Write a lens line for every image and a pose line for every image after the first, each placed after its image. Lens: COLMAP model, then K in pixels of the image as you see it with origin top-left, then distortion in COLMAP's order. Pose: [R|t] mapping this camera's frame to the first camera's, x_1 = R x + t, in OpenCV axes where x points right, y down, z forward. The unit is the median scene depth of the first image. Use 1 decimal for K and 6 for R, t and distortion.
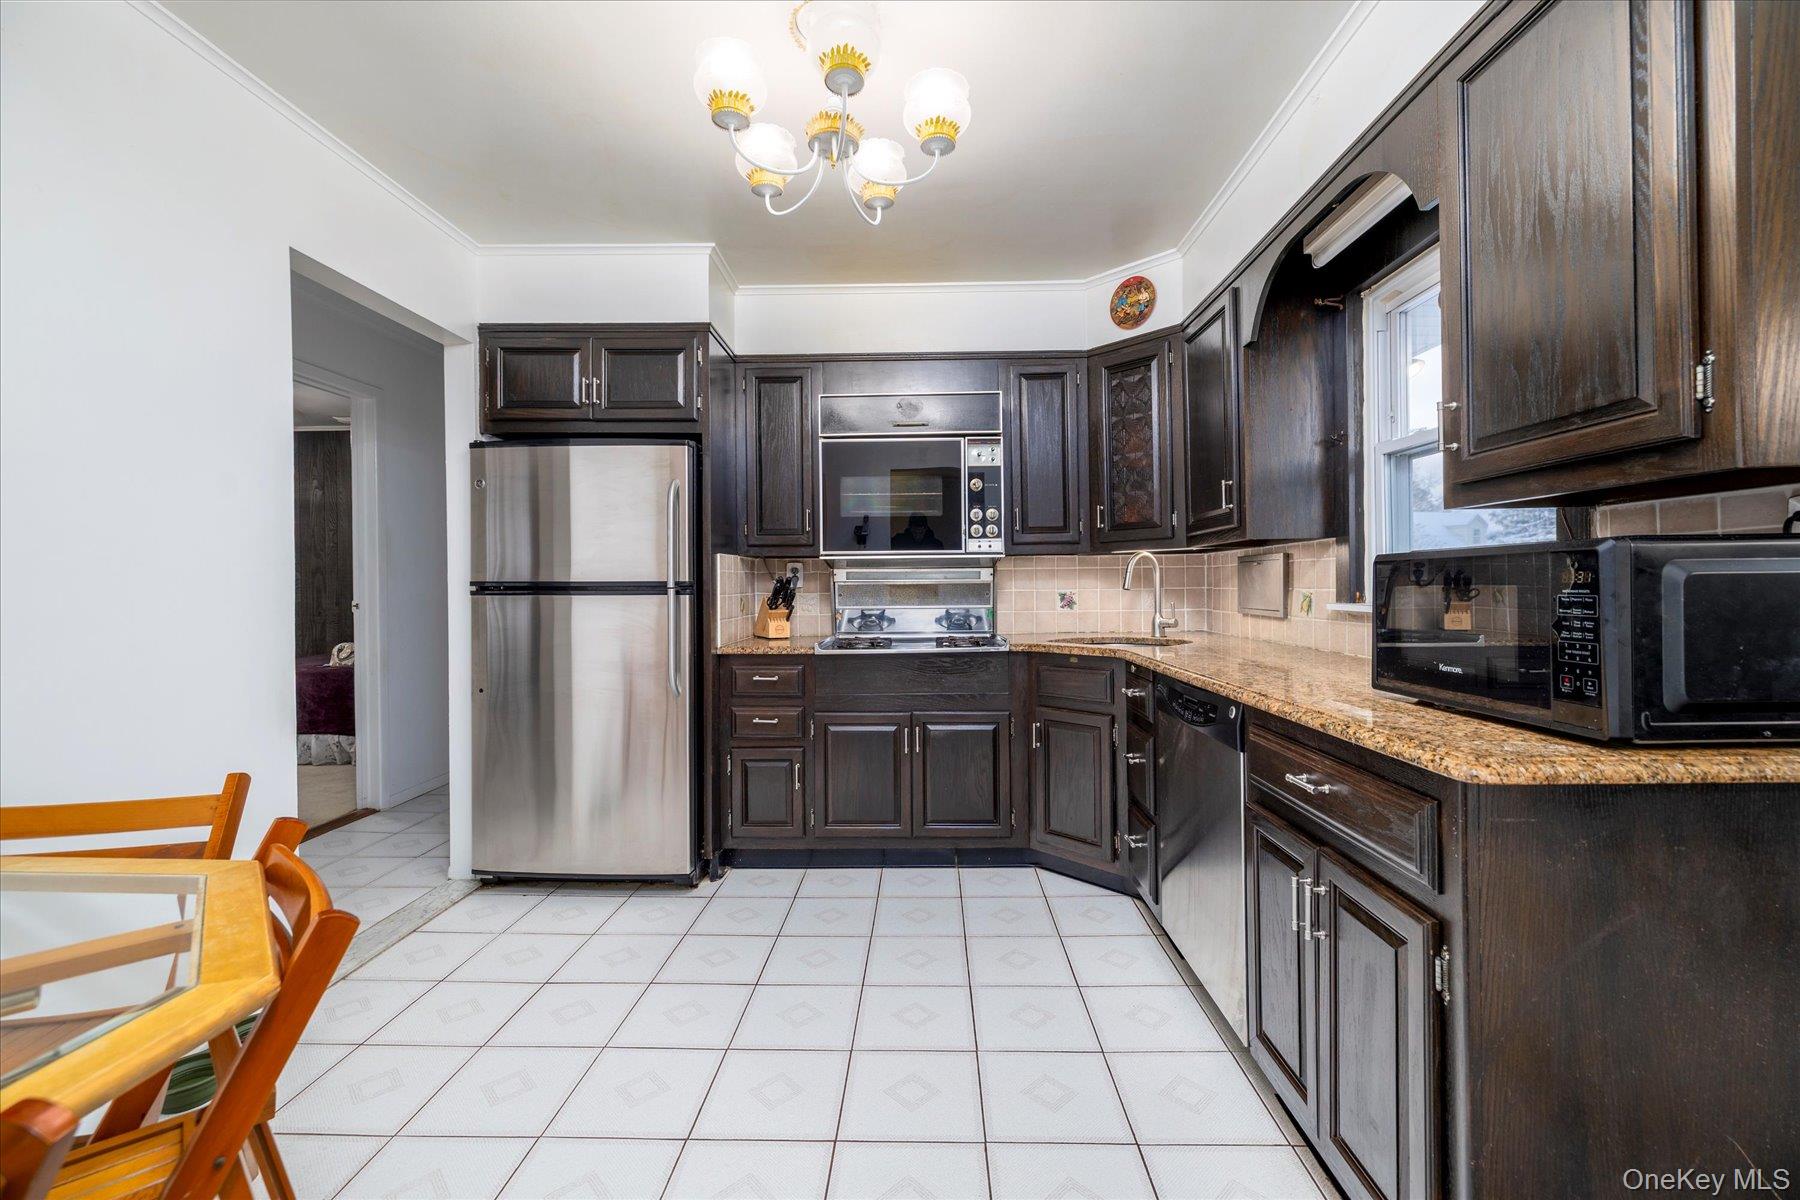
lens RADIAL K [[754.1, 0, 903.5], [0, 754.1, 584.9], [0, 0, 1]] dist [-0.001237, 0.000751]
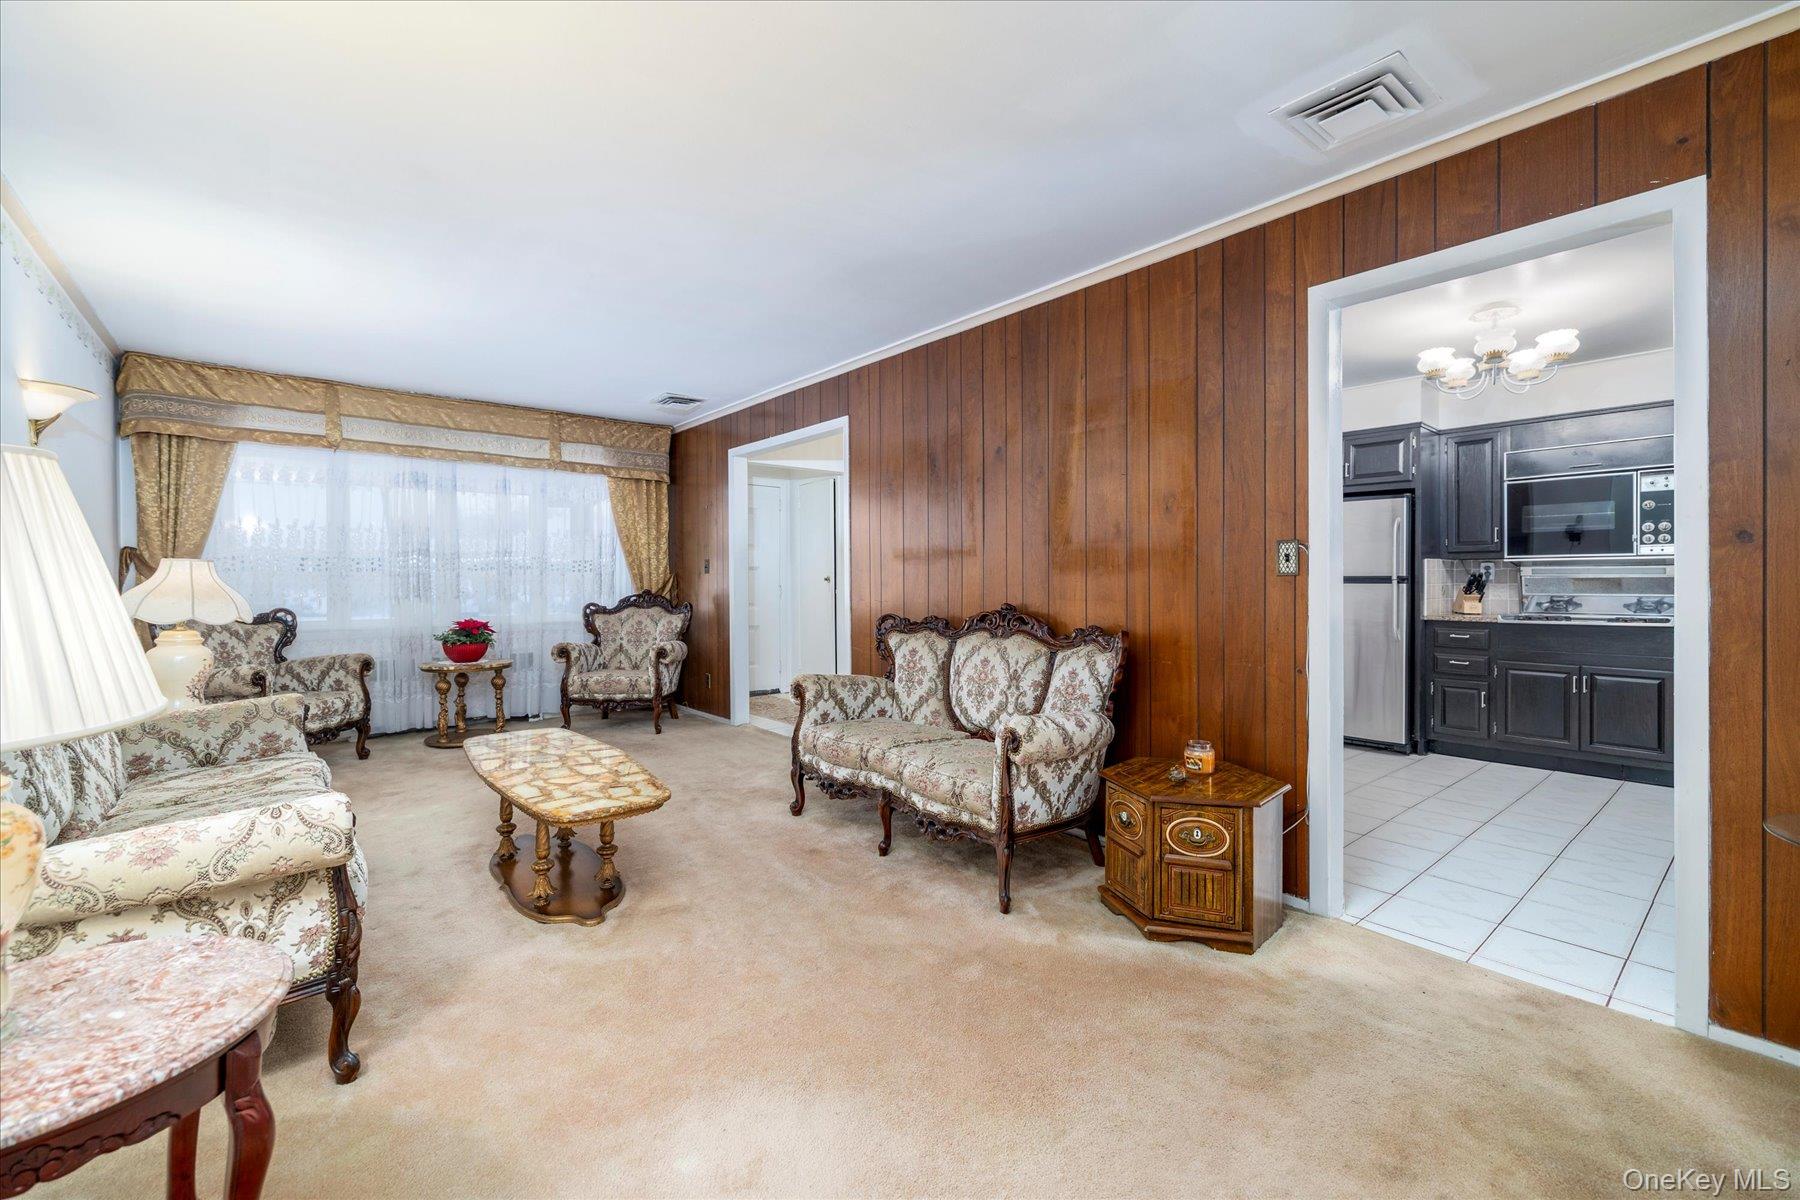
lens RADIAL K [[788.5, 0, 890.9], [0, 788.5, 588.1], [0, 0, 1]] dist [-0.000740, -0.000167]
pose [[0.672265, 0.012402, -0.740207, 0.231144], [-0.000862, 0.999872, 0.015970, -0.004349], [0.740310, -0.010098, 0.672190, -0.971366]]
